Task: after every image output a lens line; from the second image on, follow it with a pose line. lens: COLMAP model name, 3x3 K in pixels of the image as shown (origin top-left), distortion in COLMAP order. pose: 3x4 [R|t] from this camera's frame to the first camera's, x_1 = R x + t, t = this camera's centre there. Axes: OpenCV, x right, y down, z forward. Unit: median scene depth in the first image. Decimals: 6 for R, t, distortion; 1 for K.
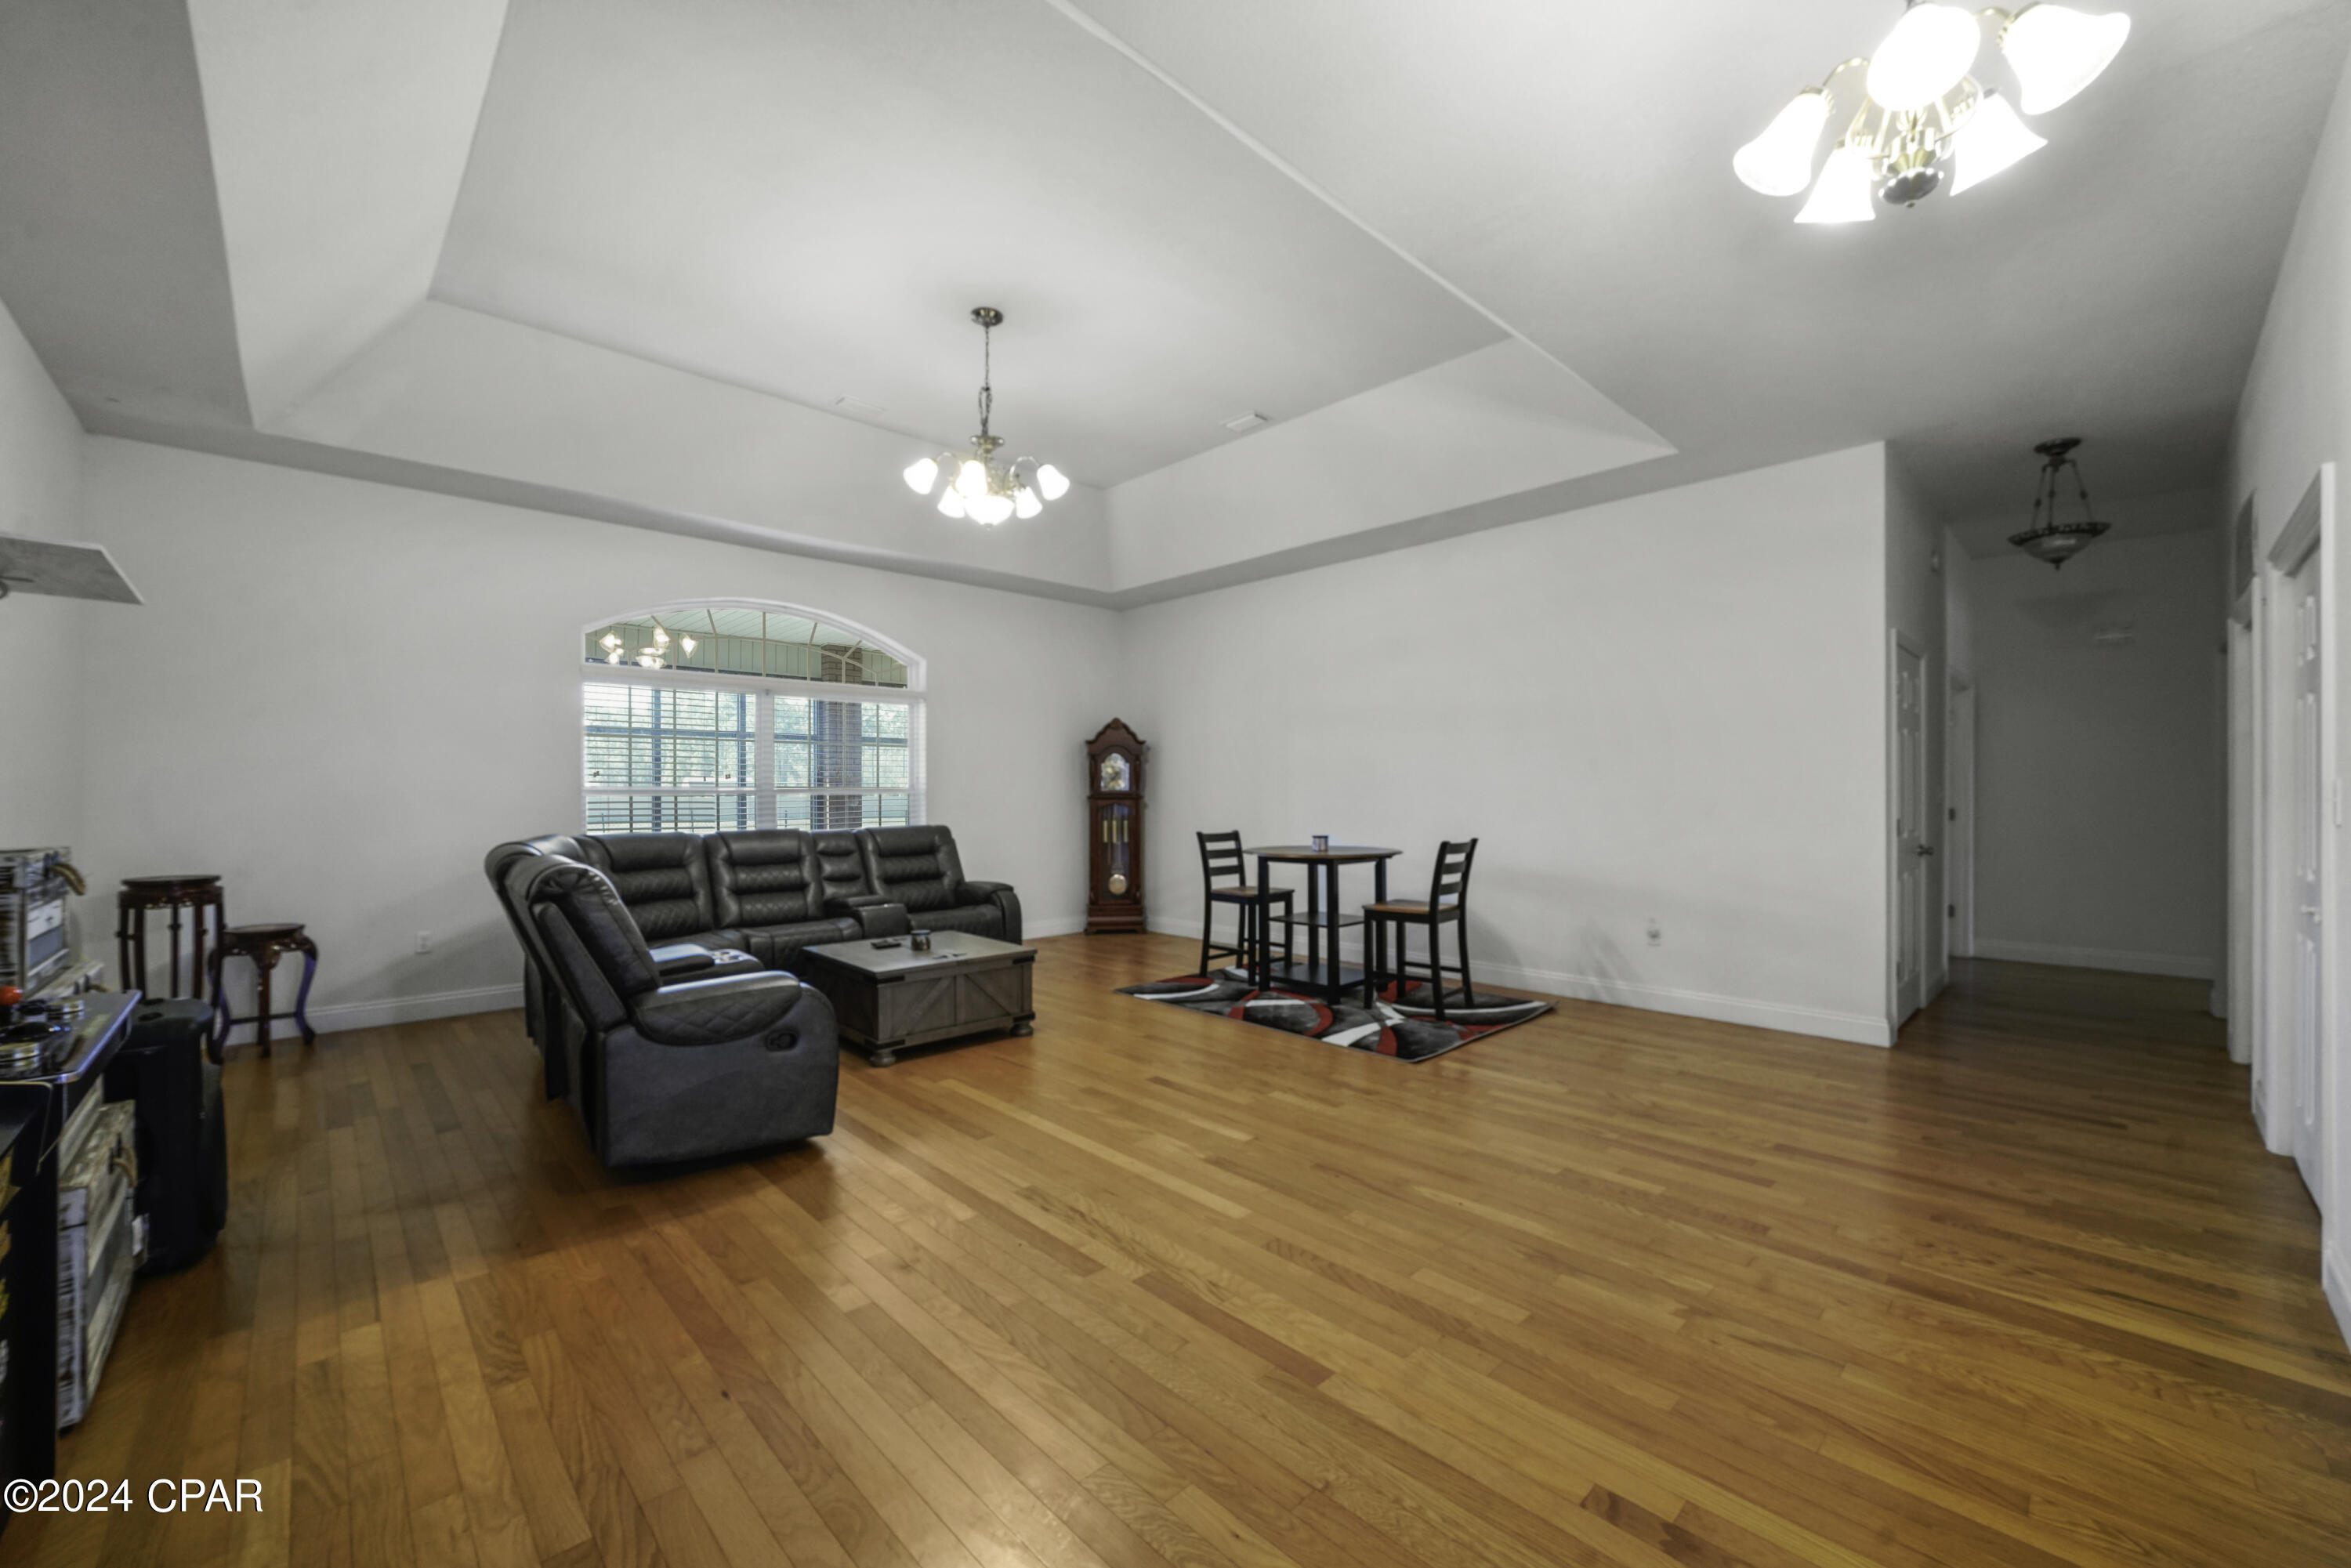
lens RADIAL K [[905.6, 0, 1174.3], [0, 905.6, 790.6], [0, 0, 1]] dist [-0.000739, -0.000062]
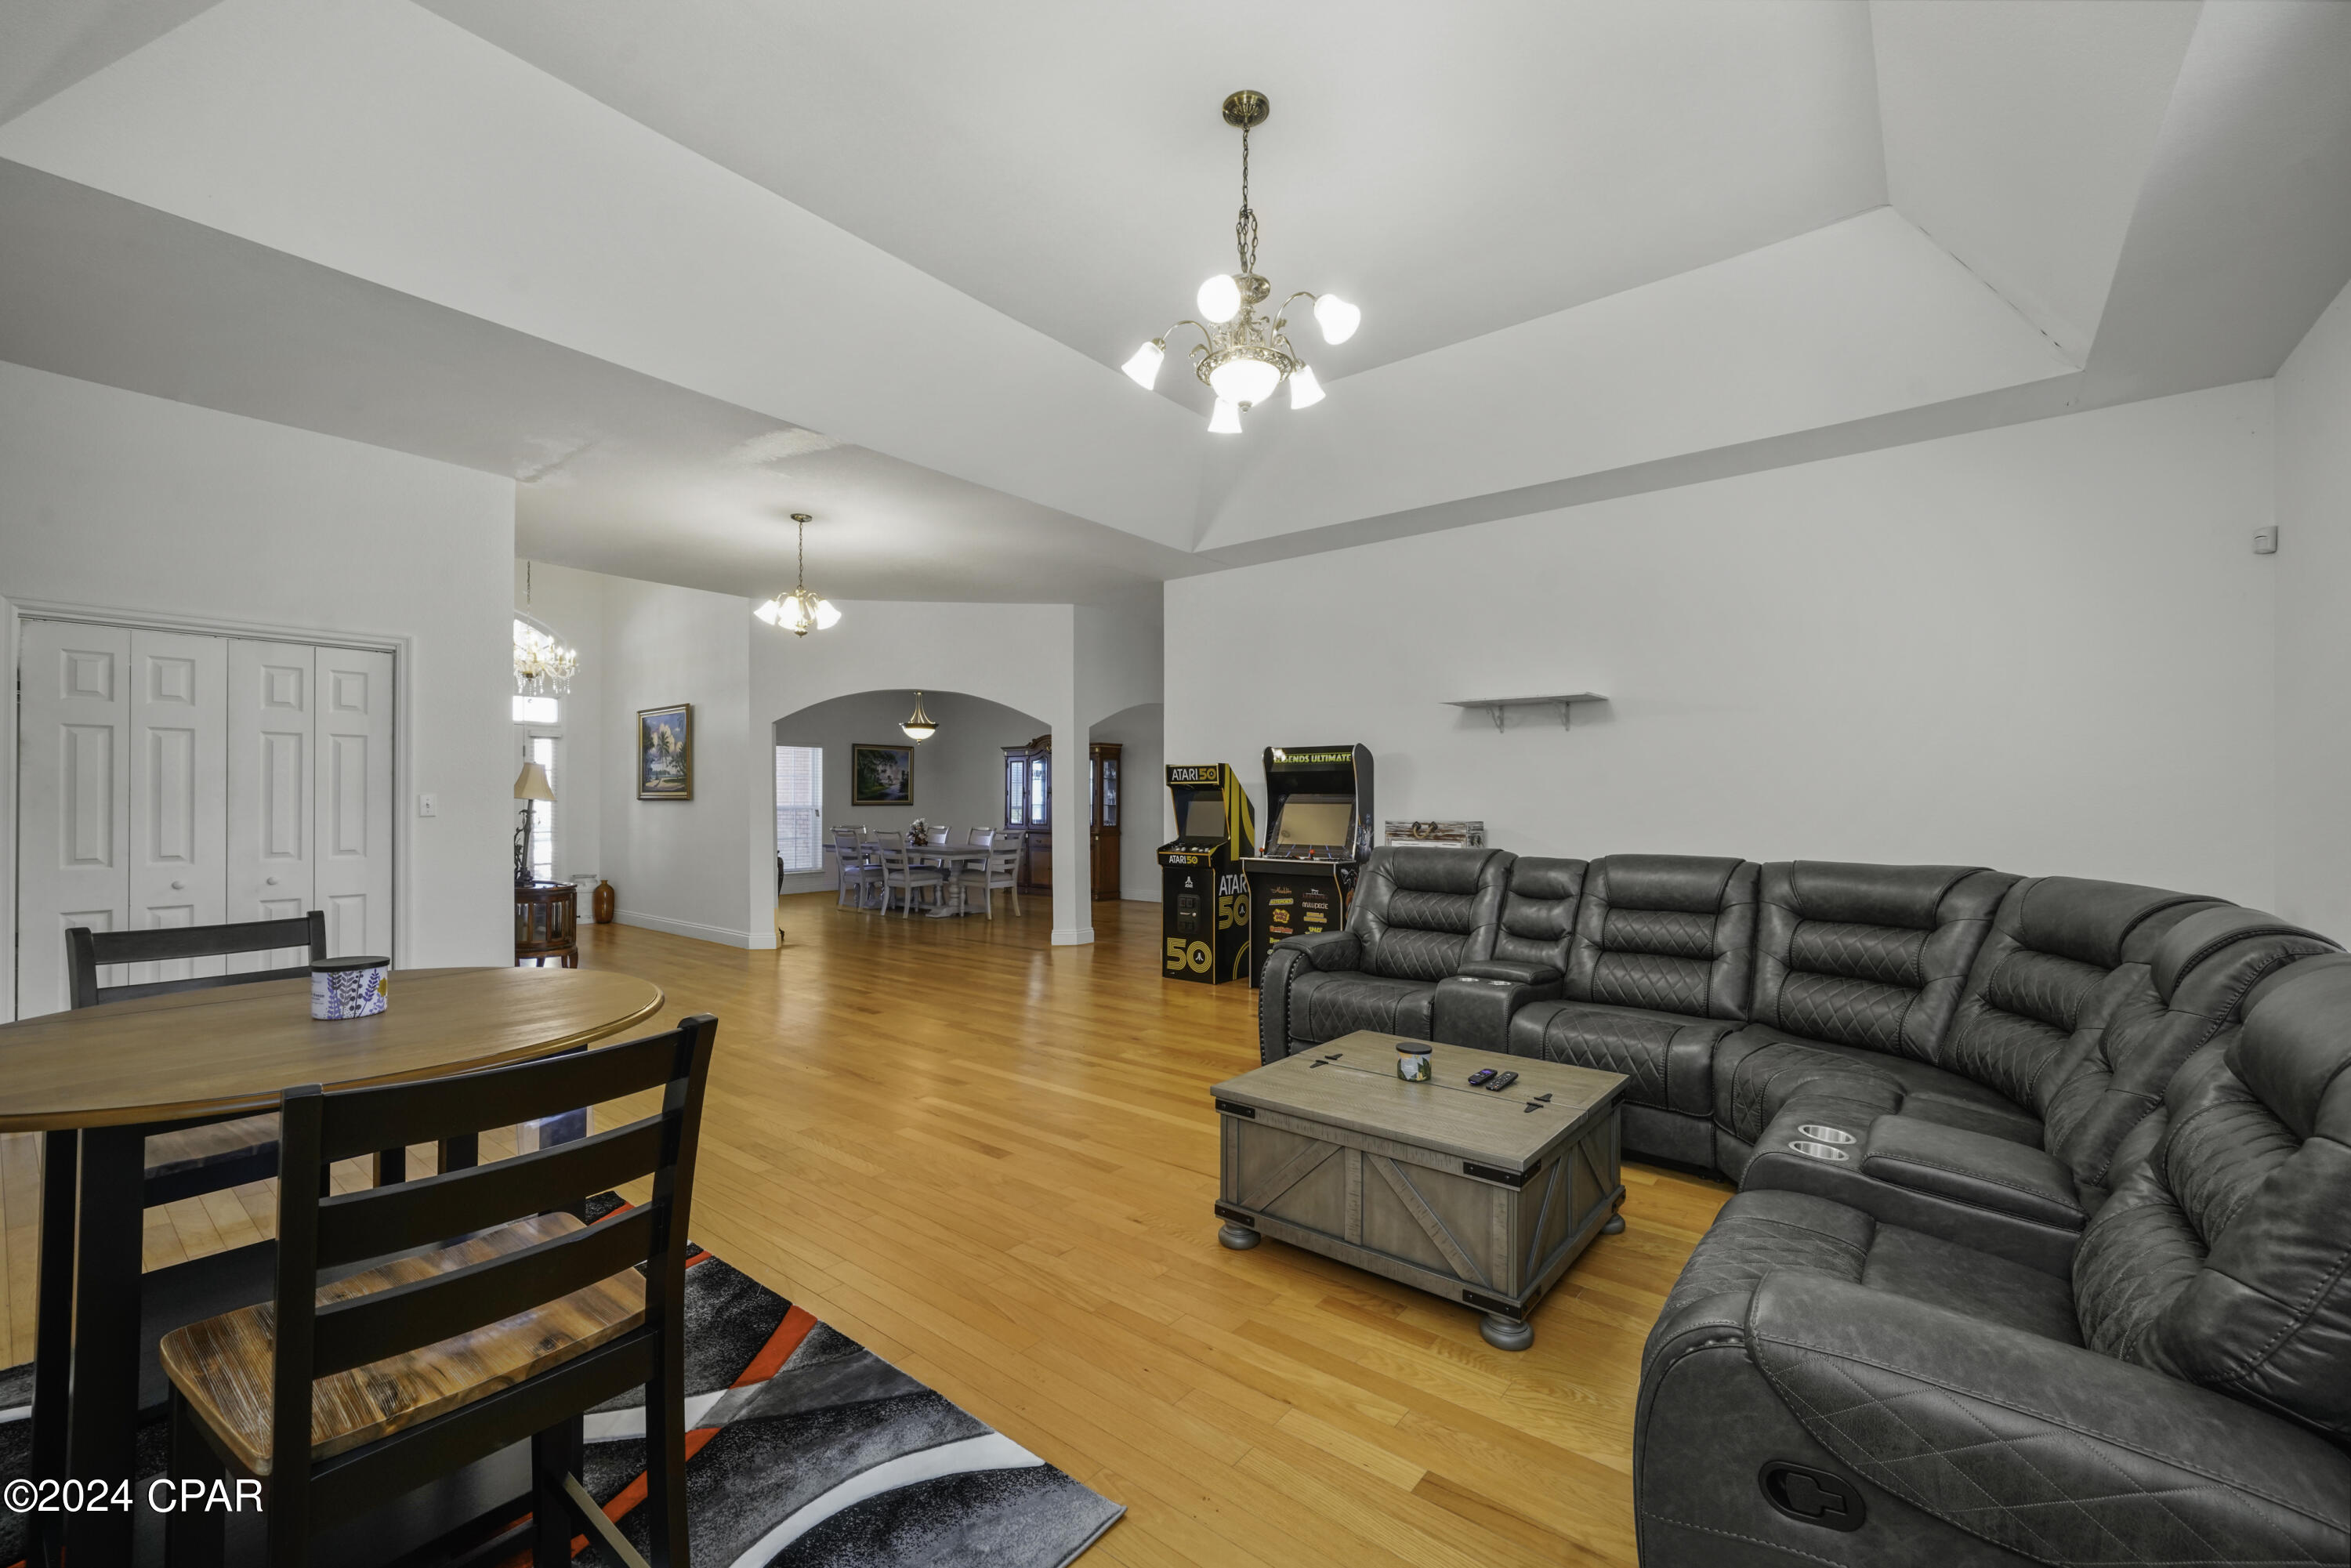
lens RADIAL K [[961.7, 0, 1169.2], [0, 961.7, 798.1], [0, 0, 1]] dist [-0.000190, 0.000033]
pose [[-0.992159, -0.003686, -0.124927, -0.046568], [-0.002628, 0.999959, -0.008633, 0.005217], [0.124954, -0.008237, -0.992128, 1.392640]]
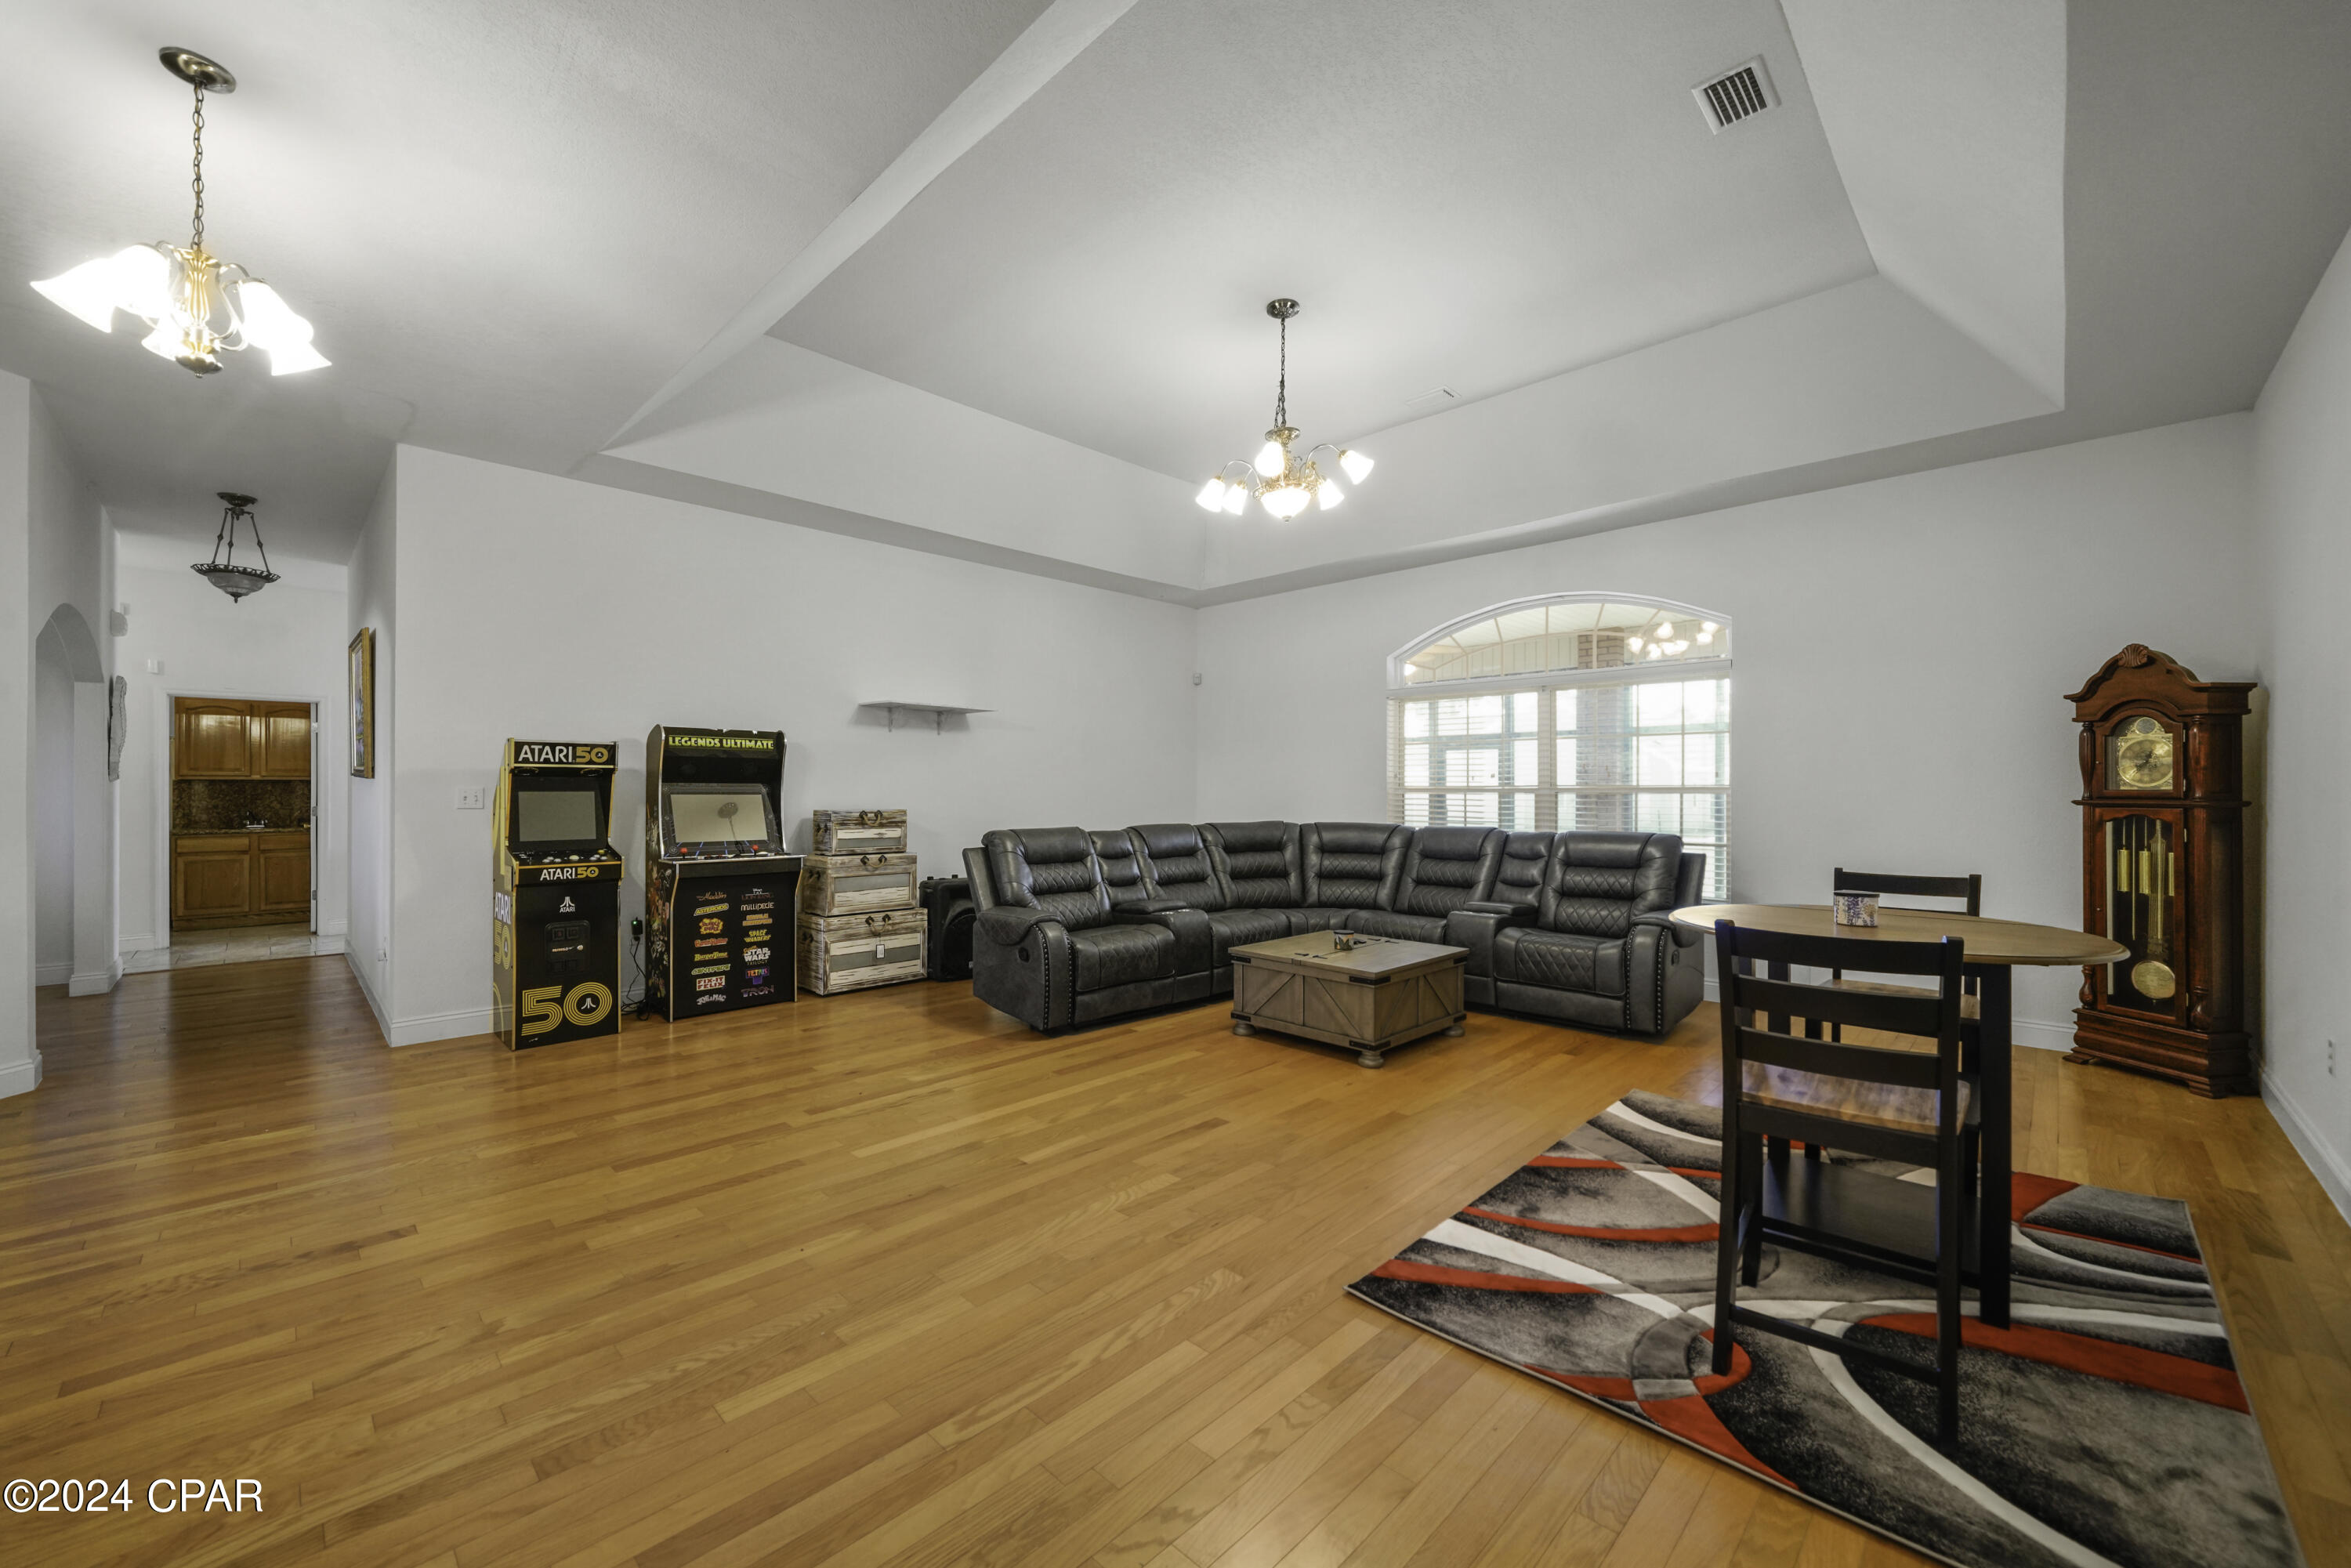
lens RADIAL K [[905.6, 0, 1174.3], [0, 905.6, 790.6], [0, 0, 1]] dist [-0.000739, -0.000062]
pose [[0.027906, -0.001444, -0.999610, 0.634609], [0.001204, 0.999998, -0.001411, -0.000629], [0.999610, -0.001164, 0.027908, 0.693397]]
